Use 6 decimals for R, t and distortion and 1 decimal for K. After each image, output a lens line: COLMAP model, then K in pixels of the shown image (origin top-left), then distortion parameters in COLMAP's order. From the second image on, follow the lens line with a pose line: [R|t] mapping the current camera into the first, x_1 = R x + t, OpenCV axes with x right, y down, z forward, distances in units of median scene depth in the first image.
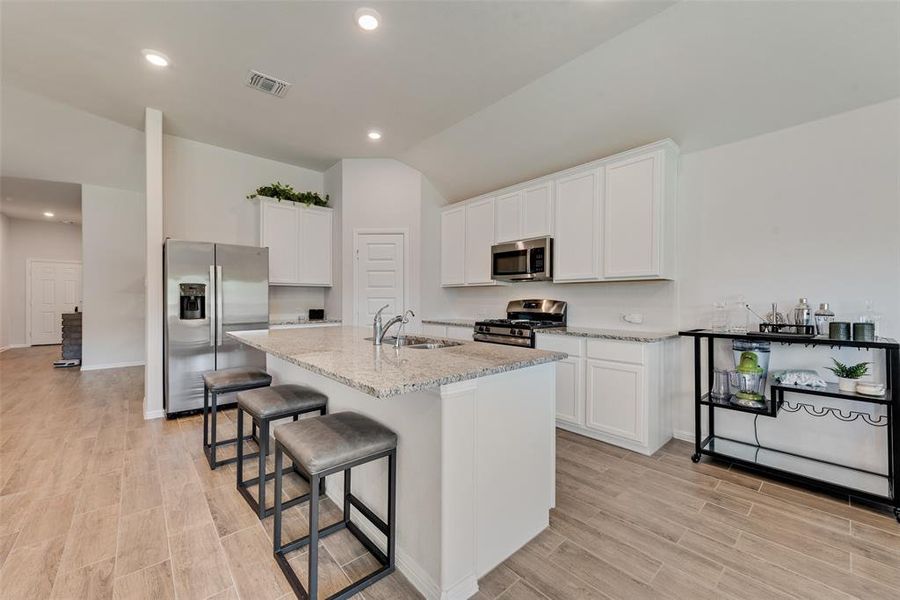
lens RADIAL K [[363.9, 0, 451.1], [0, 363.9, 297.7], [0, 0, 1]] dist [0.009797, -0.002178]
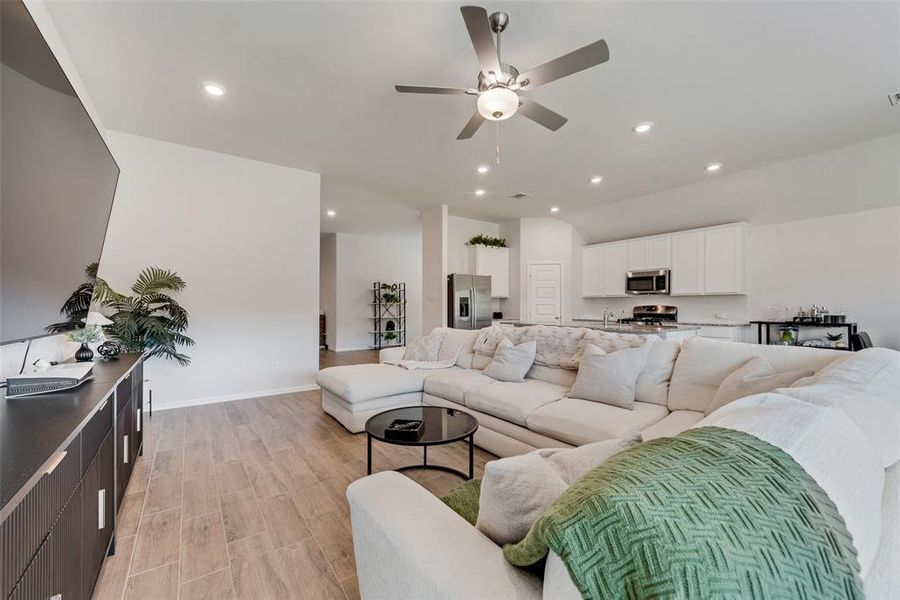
lens RADIAL K [[363.9, 0, 456.0], [0, 363.9, 306.1], [0, 0, 1]] dist [0.009797, -0.002178]
pose [[0.995148, -0.002124, -0.098365, -0.770293], [0.002724, 0.999979, 0.005961, -0.006719], [0.098350, -0.006200, 0.995133, -1.135302]]
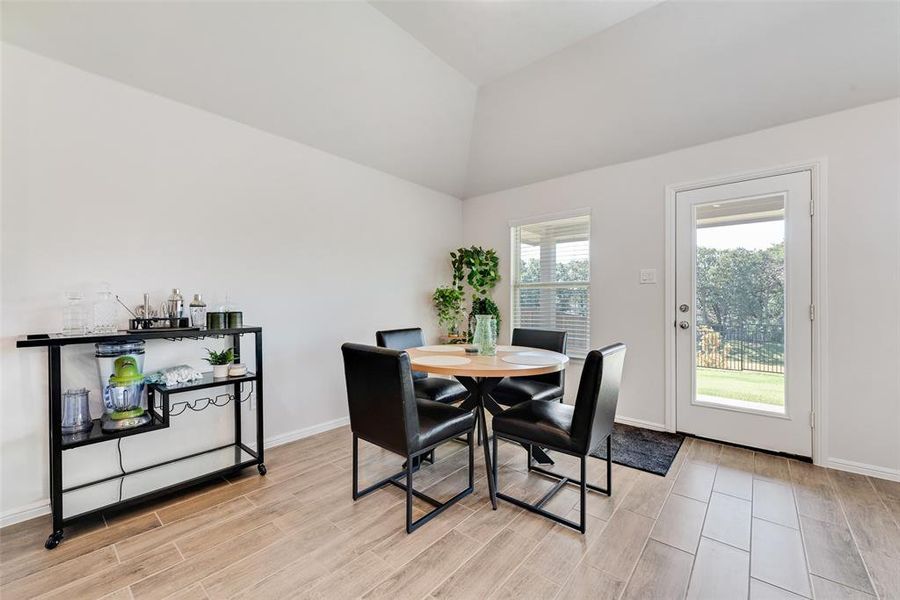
lens RADIAL K [[363.9, 0, 439.9], [0, 363.9, 302.5], [0, 0, 1]] dist [0.009797, -0.002178]
pose [[-0.127512, -0.004049, 0.991829, -0.030476], [-0.008134, 0.999962, 0.003037, 0.025511], [-0.991804, -0.007680, -0.127540, 0.414982]]
